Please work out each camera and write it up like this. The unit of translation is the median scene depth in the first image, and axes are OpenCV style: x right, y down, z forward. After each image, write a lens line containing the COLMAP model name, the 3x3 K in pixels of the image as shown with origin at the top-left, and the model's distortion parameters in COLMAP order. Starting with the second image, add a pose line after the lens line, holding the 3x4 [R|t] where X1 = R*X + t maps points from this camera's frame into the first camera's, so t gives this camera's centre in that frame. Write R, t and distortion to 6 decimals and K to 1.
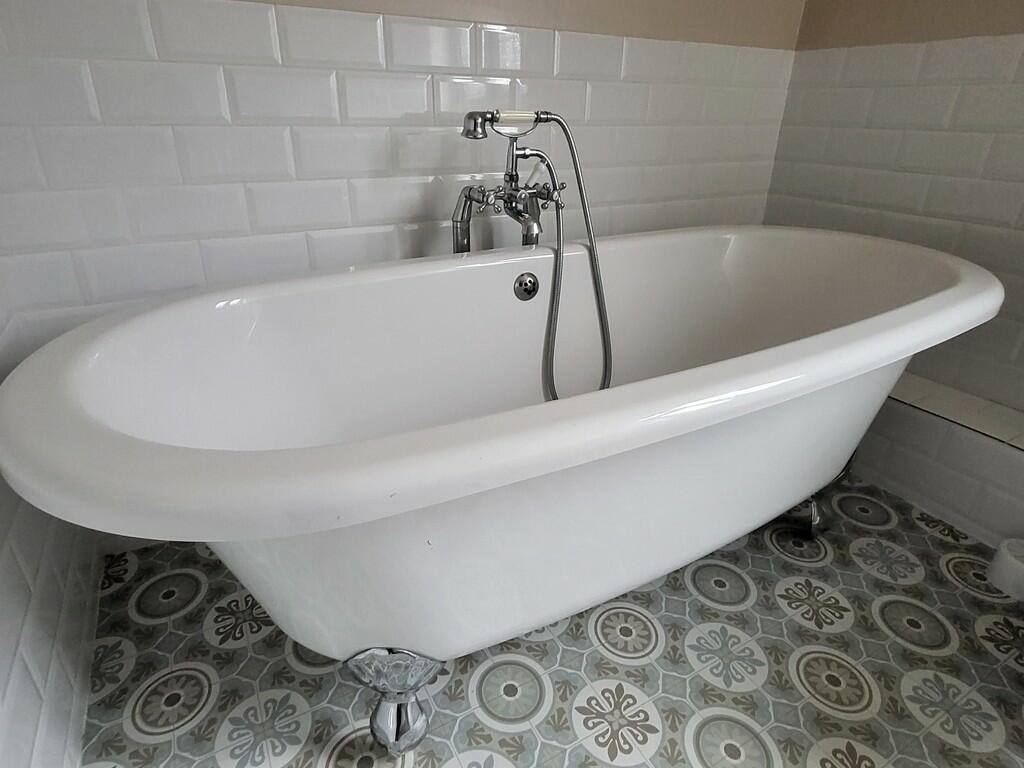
lens RADIAL K [[567.3, 0, 508.1], [0, 567.3, 369.4], [0, 0, 1]] dist [-0.002845, -0.000090]
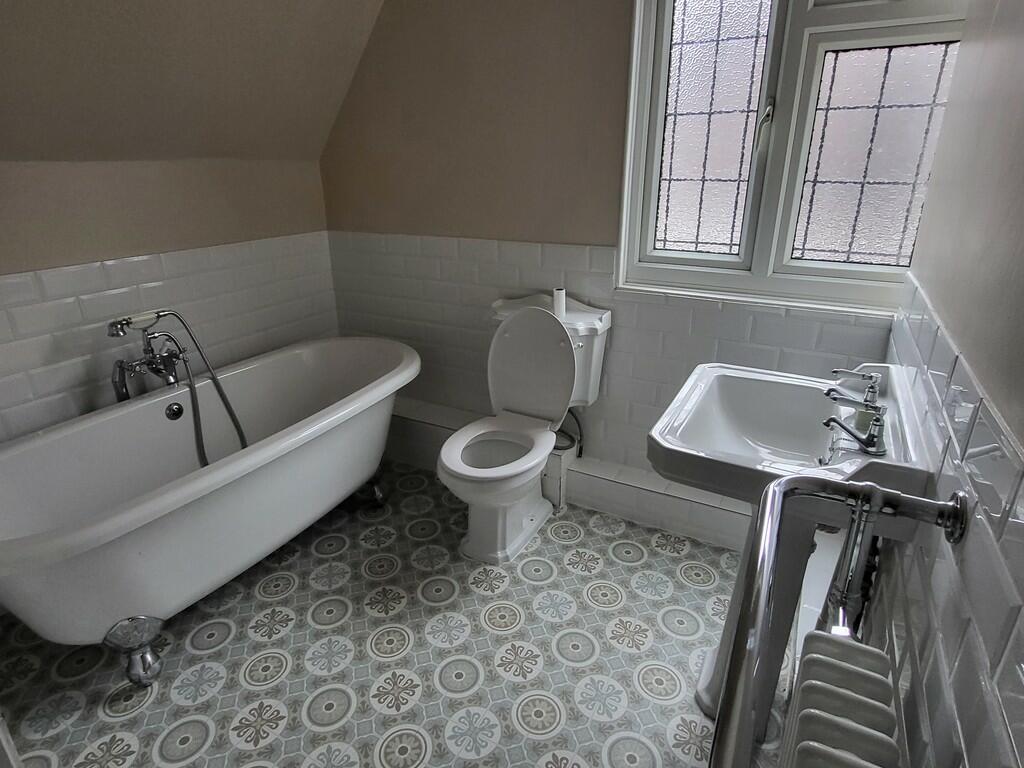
lens RADIAL K [[567.3, 0, 508.1], [0, 567.3, 369.4], [0, 0, 1]] dist [-0.002845, -0.000090]
pose [[0.851653, -0.199186, 0.484781, 0.085888], [0.236318, 0.971545, -0.015972, -0.008835], [-0.467805, 0.128165, 0.874490, -0.928254]]
